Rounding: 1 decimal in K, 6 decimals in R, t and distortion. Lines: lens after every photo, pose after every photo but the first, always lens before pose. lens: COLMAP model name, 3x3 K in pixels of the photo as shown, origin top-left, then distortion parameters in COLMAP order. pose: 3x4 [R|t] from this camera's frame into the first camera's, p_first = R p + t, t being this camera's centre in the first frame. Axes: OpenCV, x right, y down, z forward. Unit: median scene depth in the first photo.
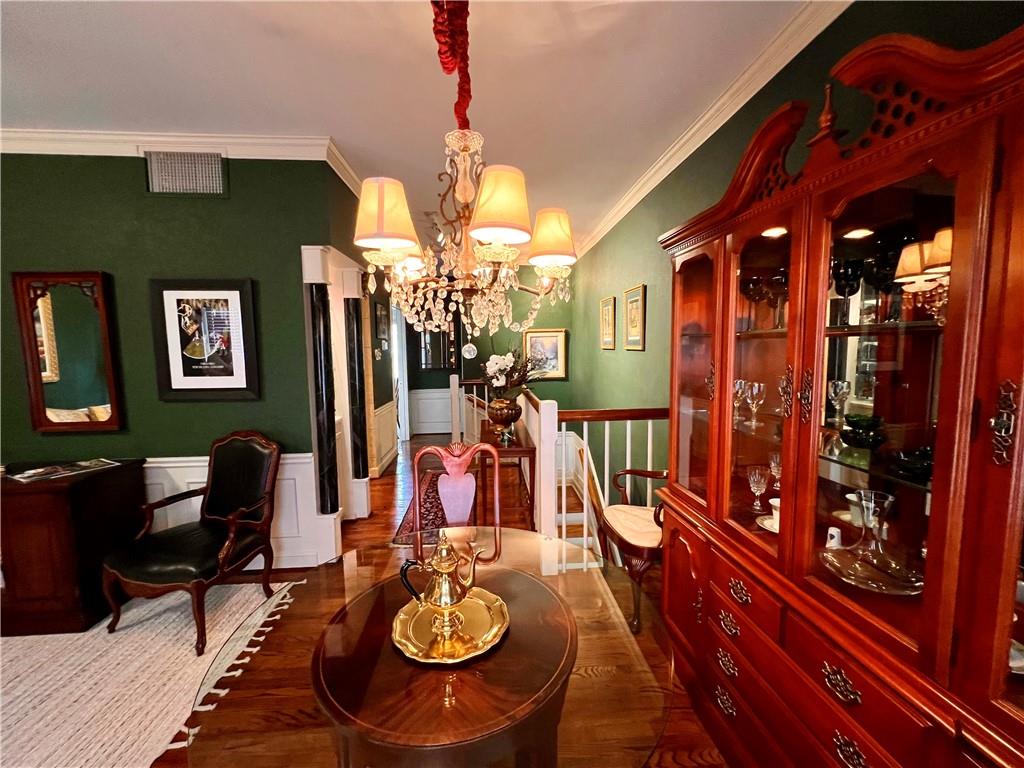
lens RADIAL K [[413.7, 0, 516.1], [0, 413.7, 384.1], [0, 0, 1]] dist [0.001257, -0.000395]
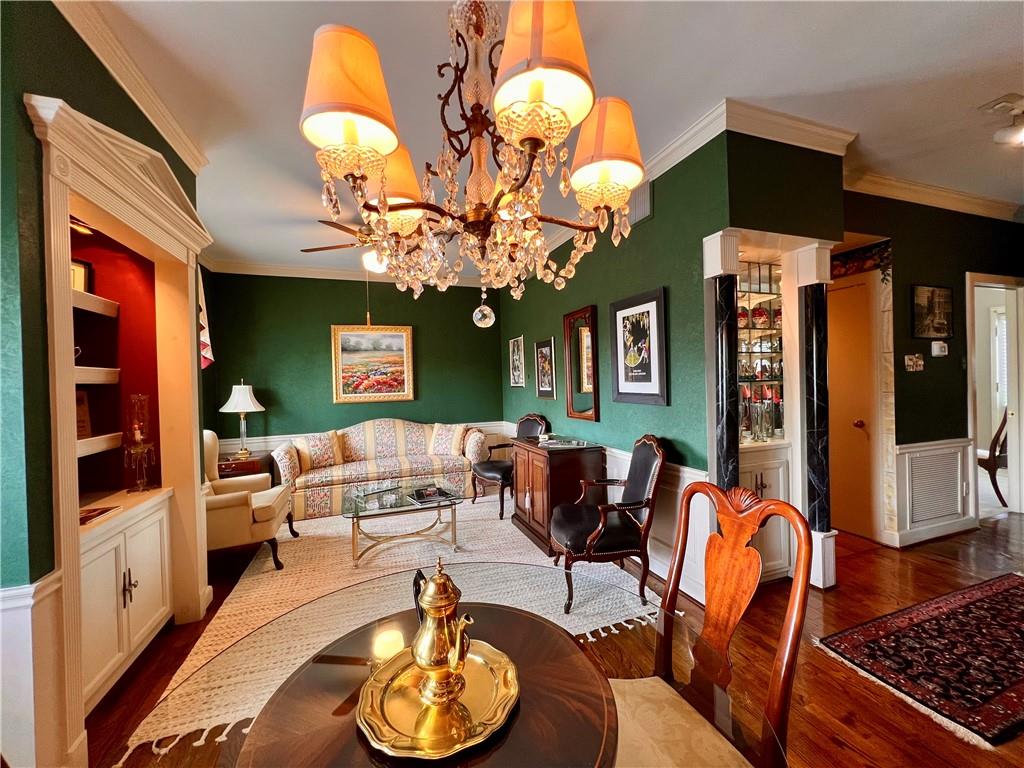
lens RADIAL K [[413.7, 0, 516.3], [0, 413.7, 385.2], [0, 0, 1]] dist [0.001257, -0.000395]
pose [[0.268452, 0.015078, -0.963175, 0.248811], [-0.065624, 0.997841, -0.002670, 0.013759], [0.961055, 0.063925, 0.268862, 0.392321]]
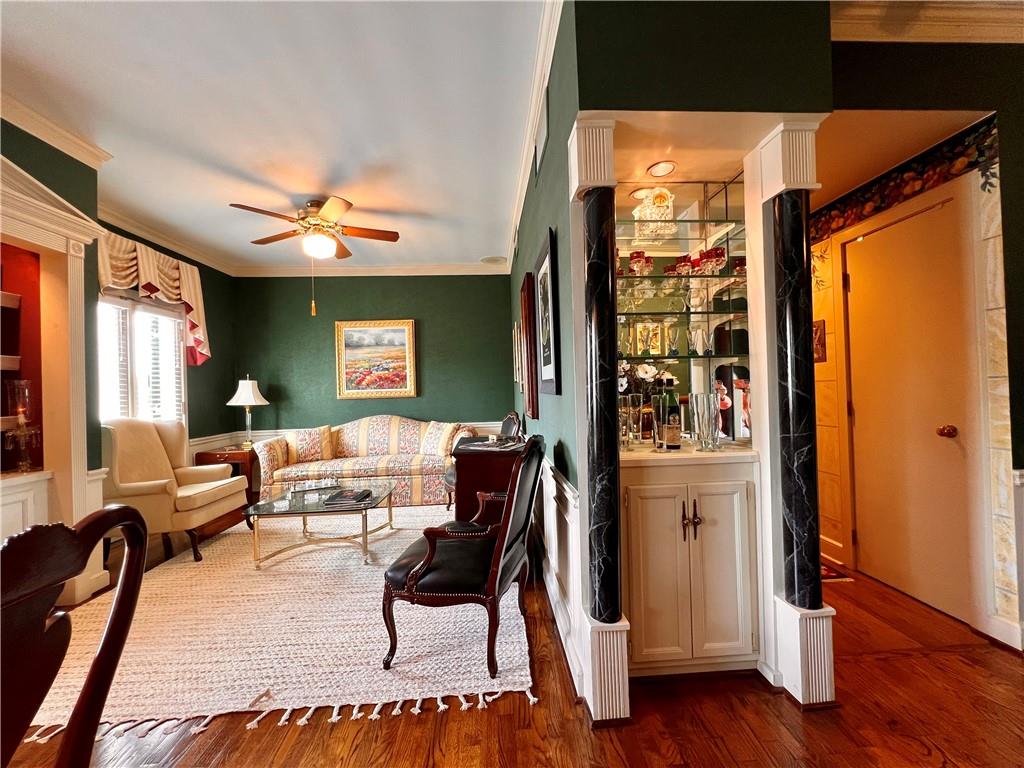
lens RADIAL K [[413.7, 0, 512.0], [0, 413.7, 383.8], [0, 0, 1]] dist [0.001257, -0.000395]
pose [[-0.017016, 0.001331, -0.999854, 0.087794], [-0.063052, 0.998007, 0.002401, 0.021637], [0.997865, 0.063084, -0.016898, 0.966474]]
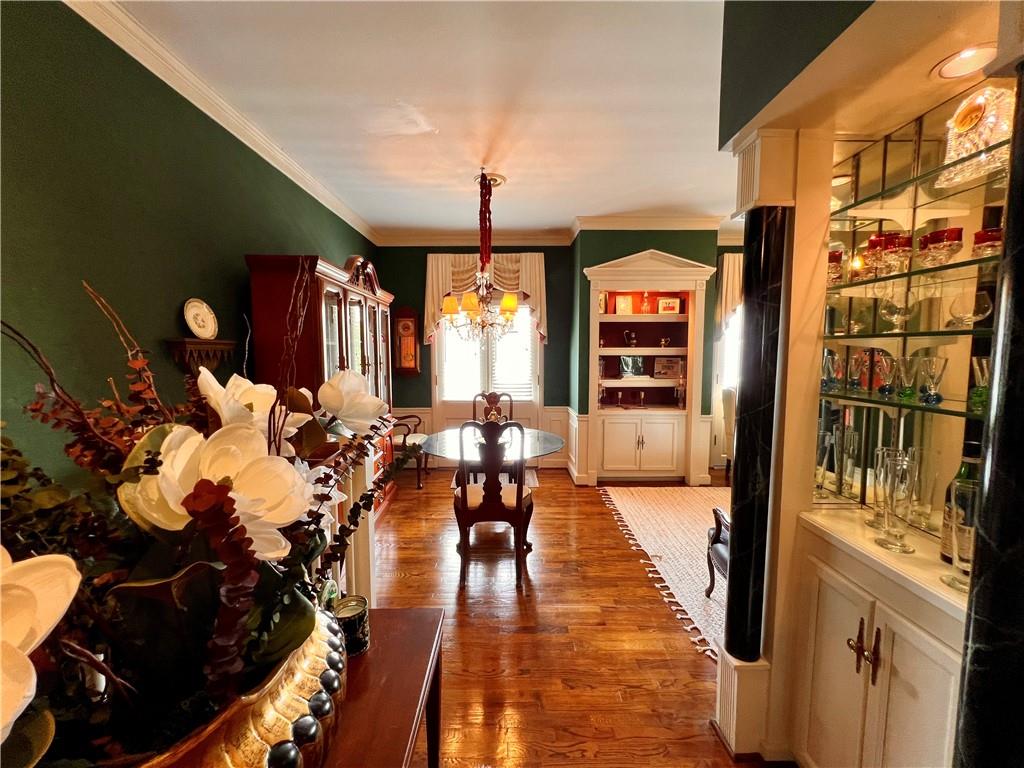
lens RADIAL K [[413.7, 0, 510.0], [0, 413.7, 382.1], [0, 0, 1]] dist [0.001257, -0.000395]
pose [[-0.997309, 0.008314, 0.072836, -0.217792], [0.020905, 0.984549, 0.173860, -0.145560], [-0.070265, 0.174915, -0.982073, 1.645869]]
